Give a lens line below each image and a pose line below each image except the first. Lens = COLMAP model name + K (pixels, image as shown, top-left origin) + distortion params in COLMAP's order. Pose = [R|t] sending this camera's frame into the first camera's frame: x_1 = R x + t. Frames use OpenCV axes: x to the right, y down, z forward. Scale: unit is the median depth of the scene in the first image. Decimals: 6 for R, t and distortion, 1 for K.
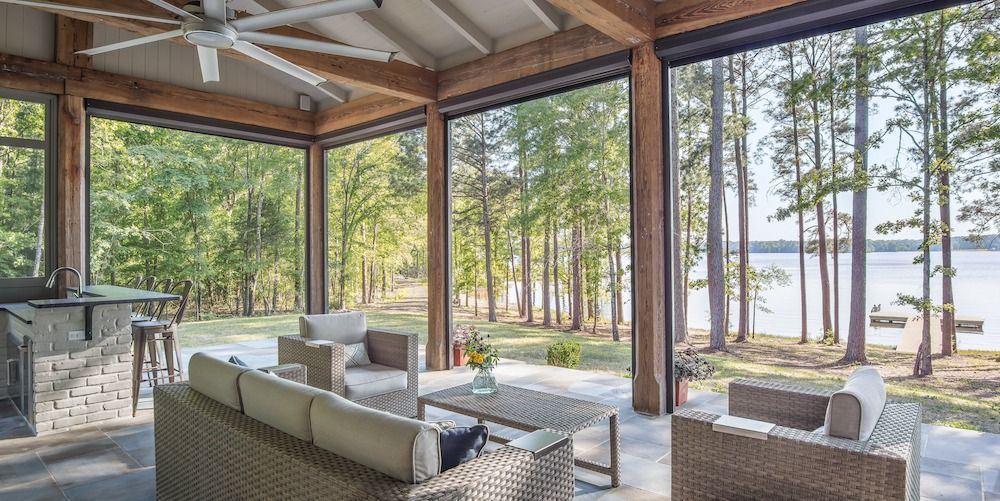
lens RADIAL K [[561.7, 0, 500.7], [0, 561.7, 249.4], [0, 0, 1]] dist [-0.000935, -0.001862]
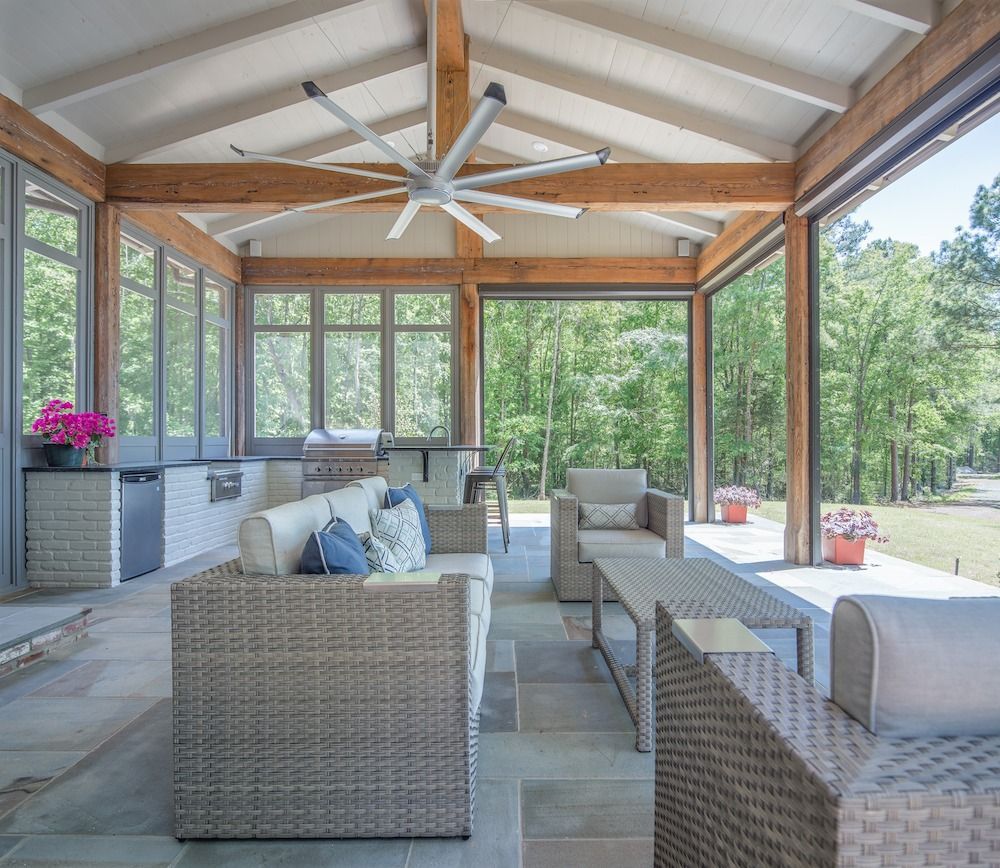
lens RADIAL K [[630.9, 0, 501.3], [0, 630.9, 437.7], [0, 0, 1]] dist [0.006122, -0.001698]
pose [[0.663710, -0.001565, -0.747988, 0.251315], [0.002701, 0.999996, 0.000304, 0.045654], [0.747985, -0.002222, 0.663712, 0.153830]]
